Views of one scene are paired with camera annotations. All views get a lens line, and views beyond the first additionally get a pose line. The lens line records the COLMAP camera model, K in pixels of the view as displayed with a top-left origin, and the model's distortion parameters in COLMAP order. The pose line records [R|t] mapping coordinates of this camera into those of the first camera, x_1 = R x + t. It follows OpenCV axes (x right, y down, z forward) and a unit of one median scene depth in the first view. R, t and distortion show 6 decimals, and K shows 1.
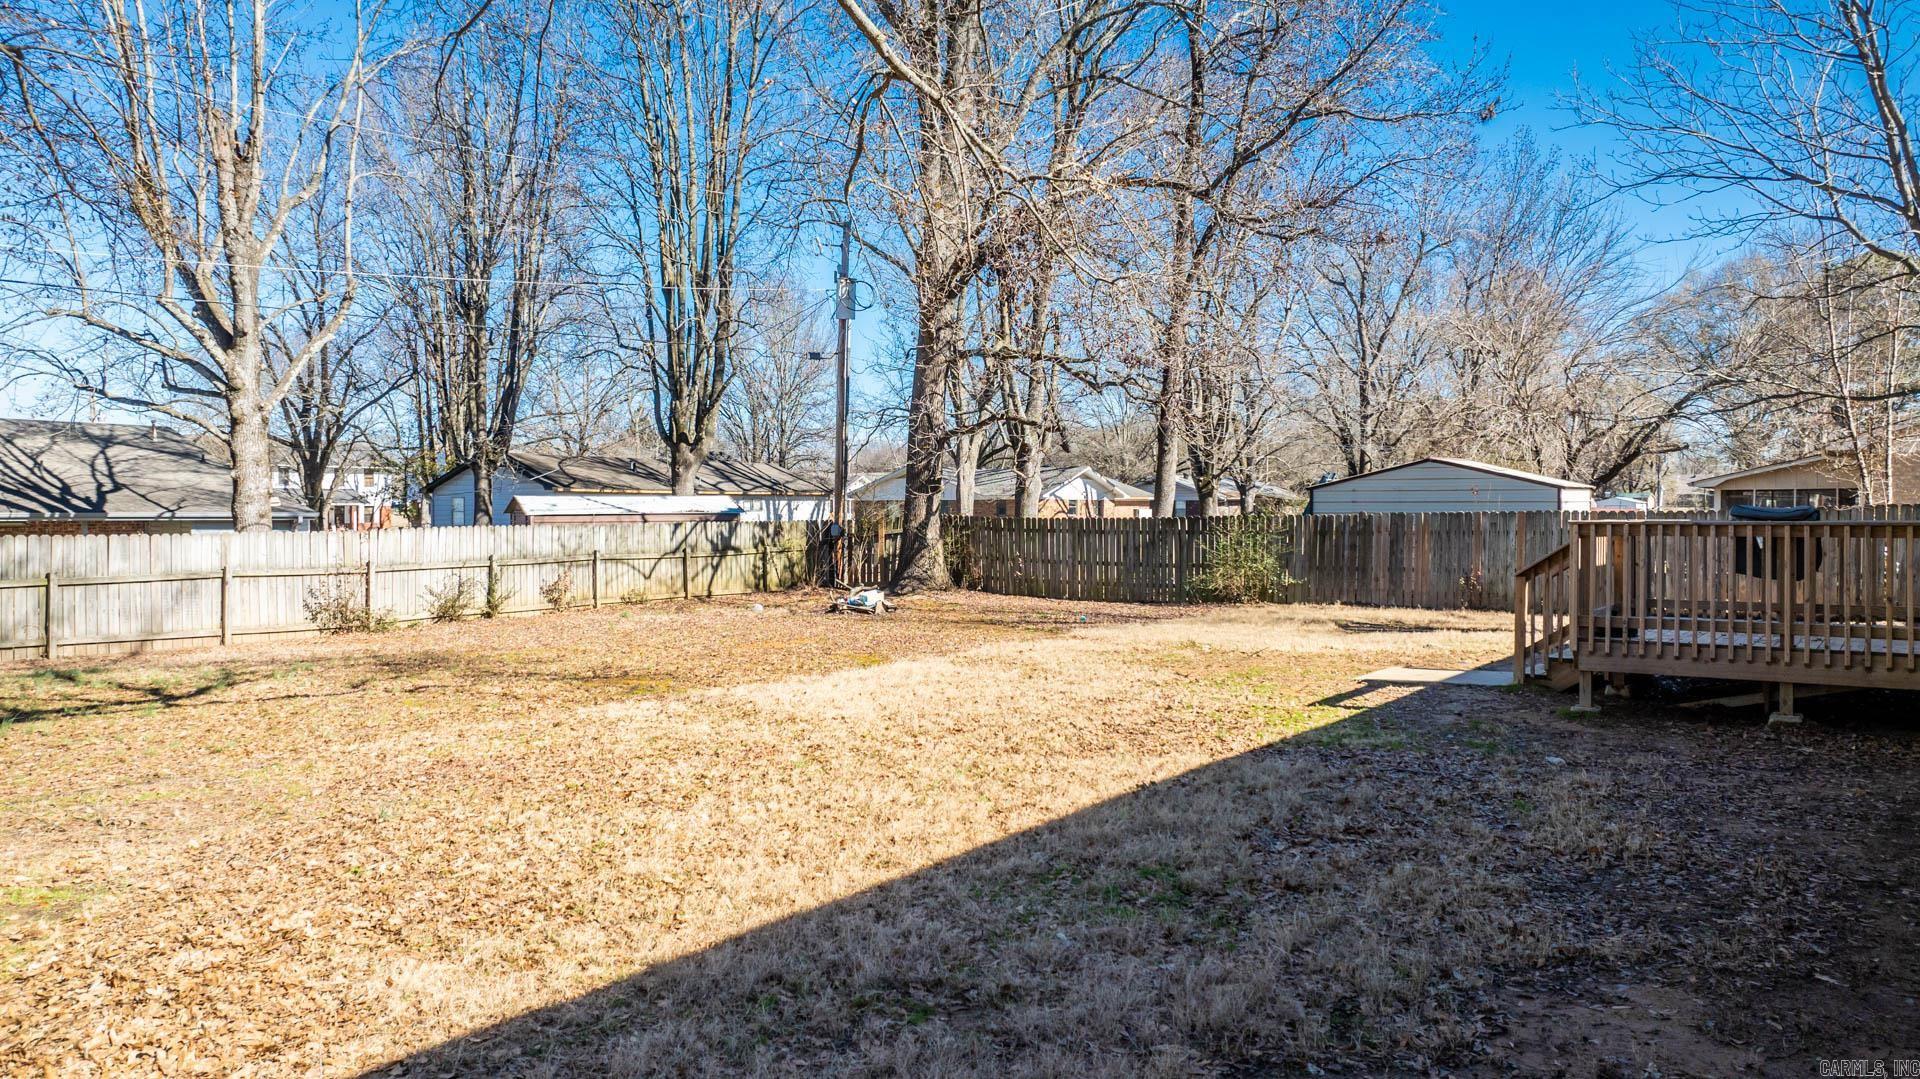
lens RADIAL K [[1338.2, 0, 960.0], [0, 1338.2, 539.5], [0, 0, 1]] dist [-0.007539, 0.002693]
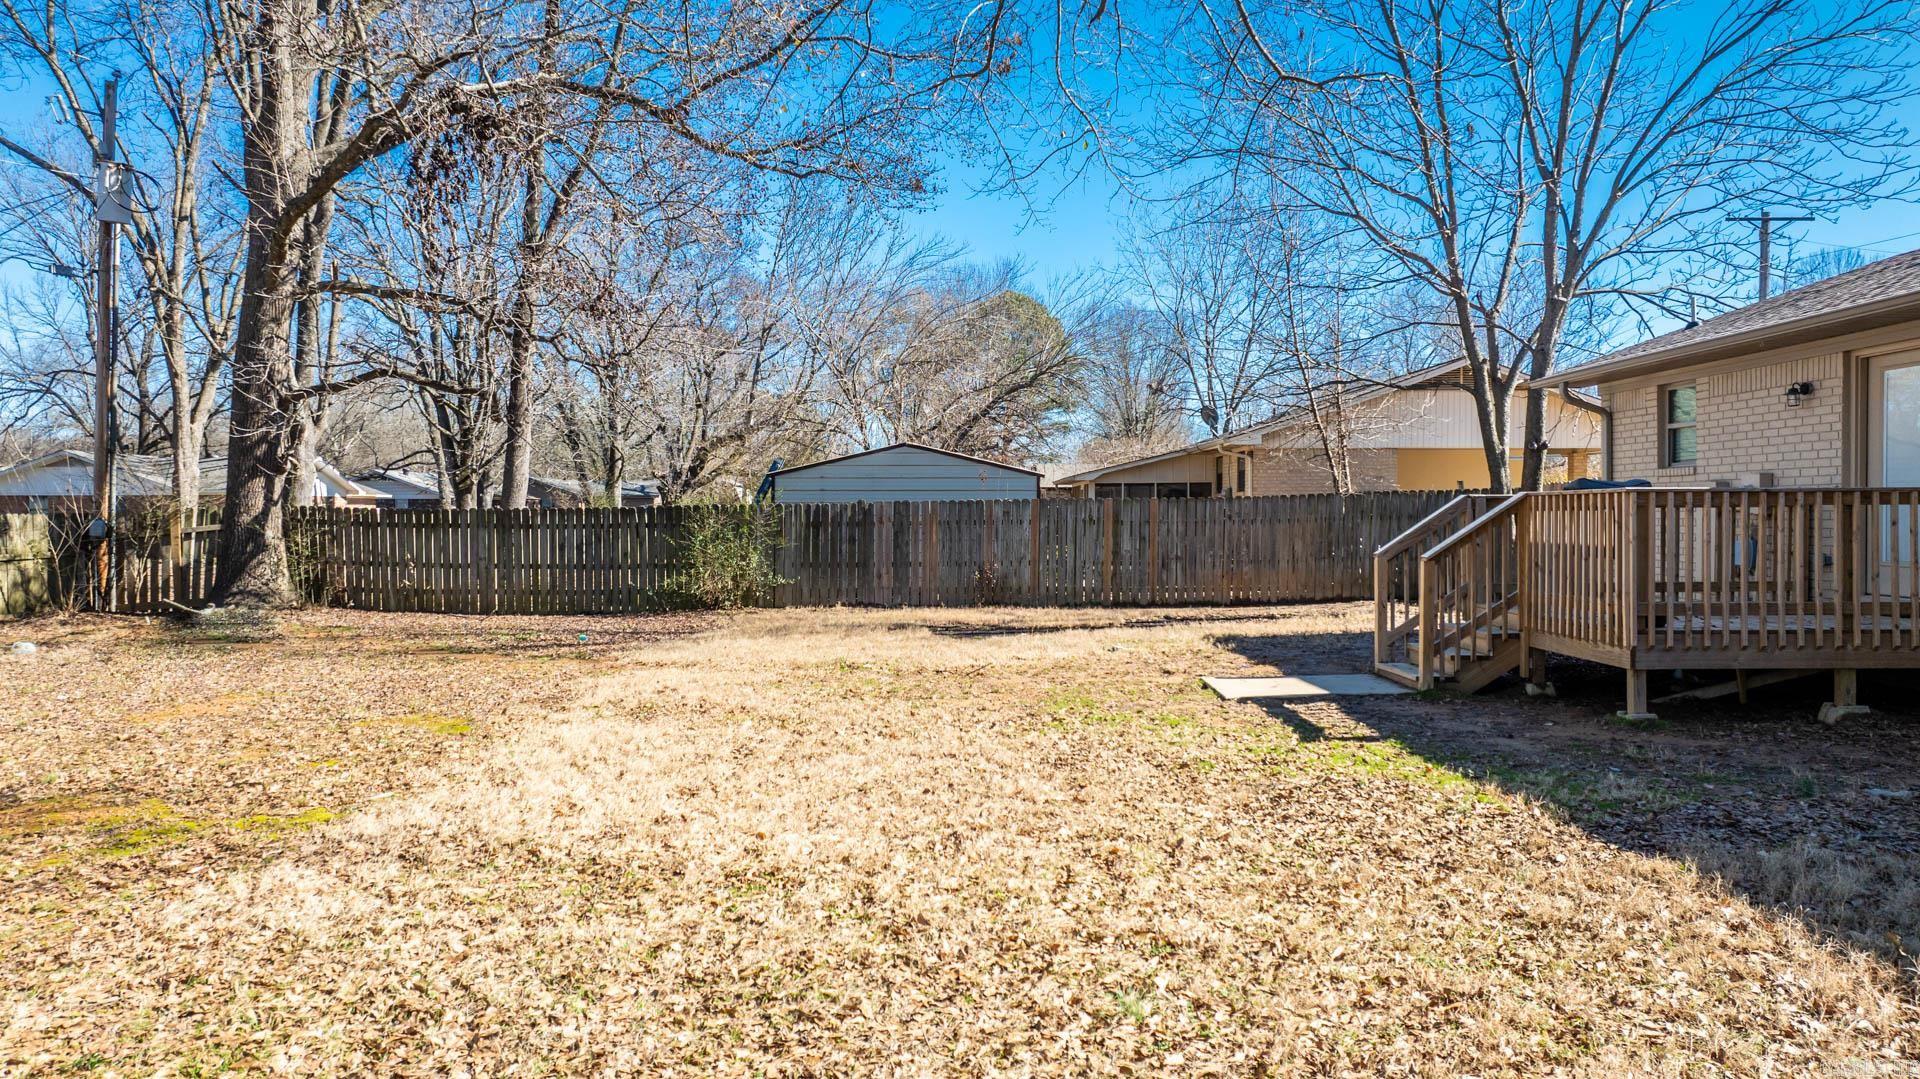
lens RADIAL K [[1338.2, 0, 960.0], [0, 1338.2, 539.5], [0, 0, 1]] dist [-0.007539, 0.002693]
pose [[0.827956, -0.012173, 0.560661, -0.121367], [0.013673, 0.999905, 0.001518, 0.004181], [-0.560627, 0.006409, 0.828044, 0.201646]]
